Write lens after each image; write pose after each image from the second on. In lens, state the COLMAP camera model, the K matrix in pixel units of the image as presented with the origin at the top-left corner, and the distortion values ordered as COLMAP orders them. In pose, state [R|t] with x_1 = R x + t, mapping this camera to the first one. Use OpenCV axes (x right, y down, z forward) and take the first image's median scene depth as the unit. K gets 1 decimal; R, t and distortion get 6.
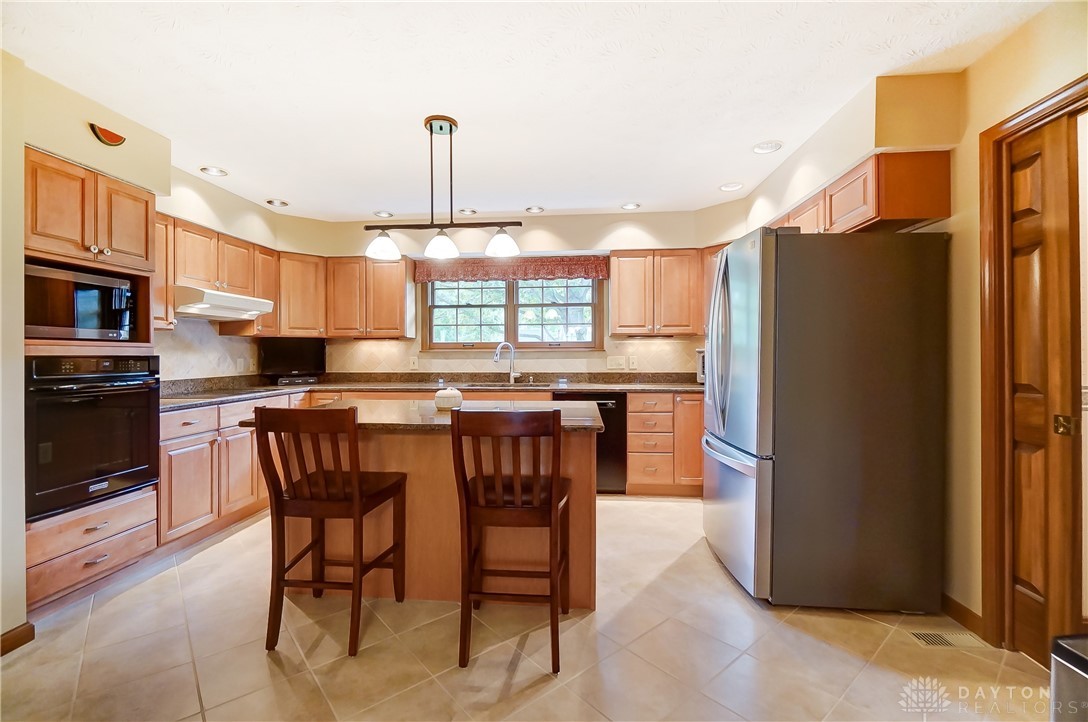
lens RADIAL K [[464.6, 0, 541.3], [0, 464.6, 353.4], [0, 0, 1]] dist [-0.000584, -0.000214]
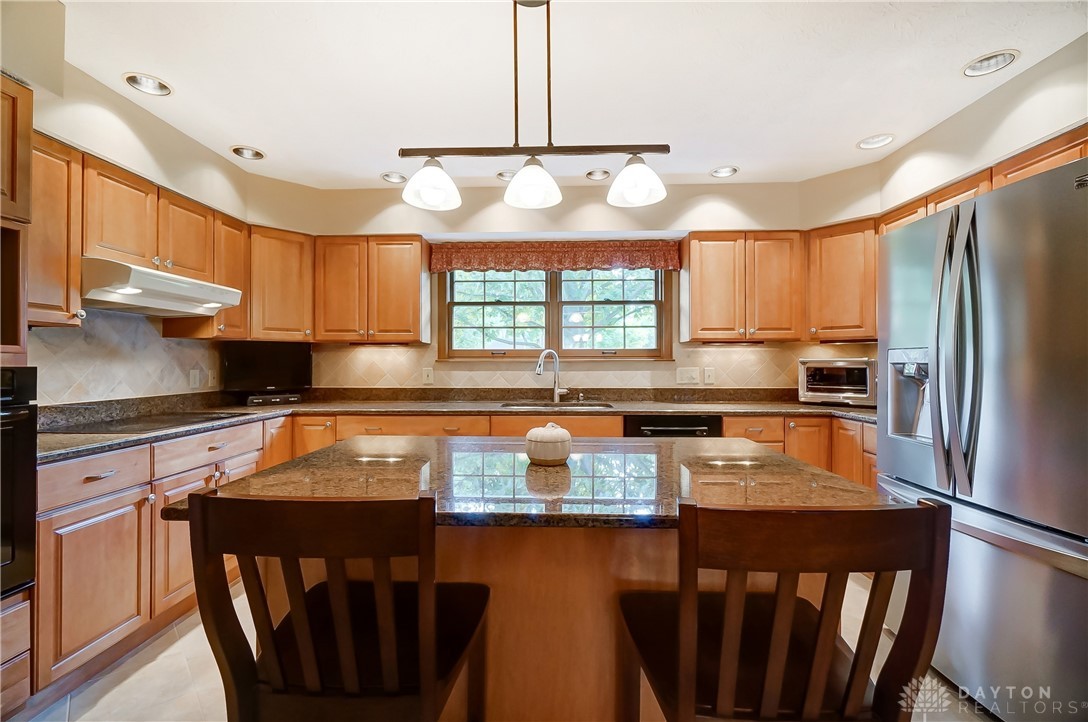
lens RADIAL K [[463.8, 0, 543.3], [0, 463.8, 360.7], [0, 0, 1]] dist [-0.000482, 0.000039]
pose [[0.998649, 0.003063, 0.051869, -0.141804], [-0.002810, 0.999984, -0.004965, -0.001202], [-0.051884, 0.004812, 0.998642, 0.249867]]
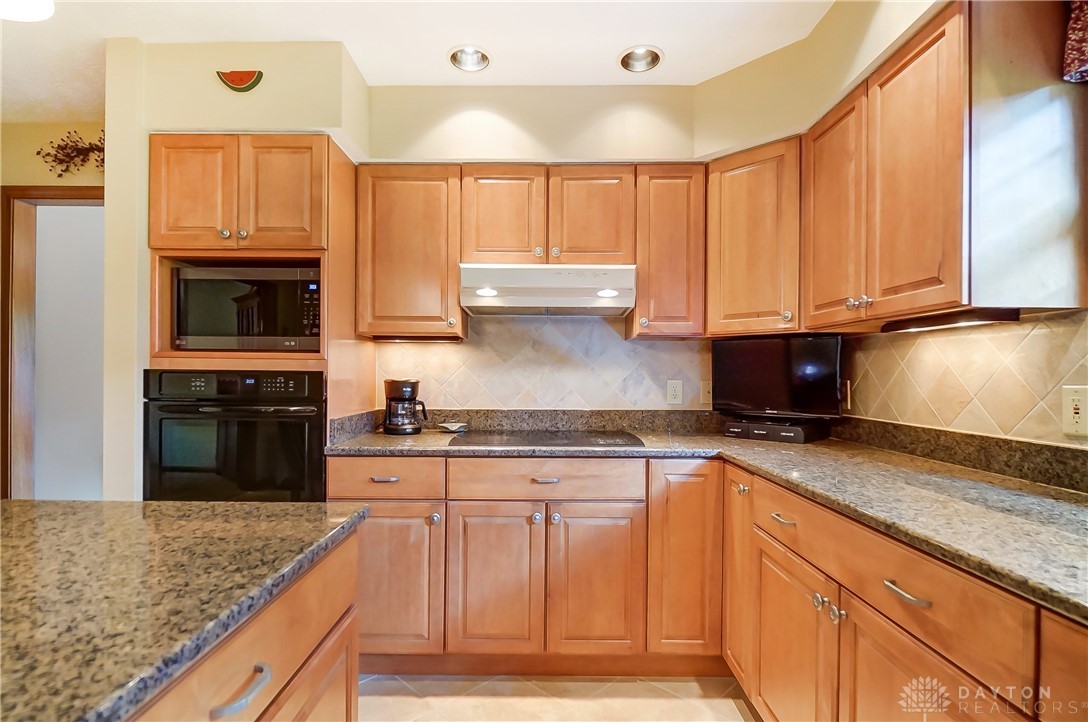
lens RADIAL K [[536.8, 0, 541.7], [0, 536.8, 375.4], [0, 0, 1]] dist [-0.000089, -0.000121]
pose [[0.076753, 0.005554, -0.997035, -0.014262], [-0.005837, 0.999970, 0.005121, 0.003201], [0.997033, 0.005426, 0.076783, 0.810767]]
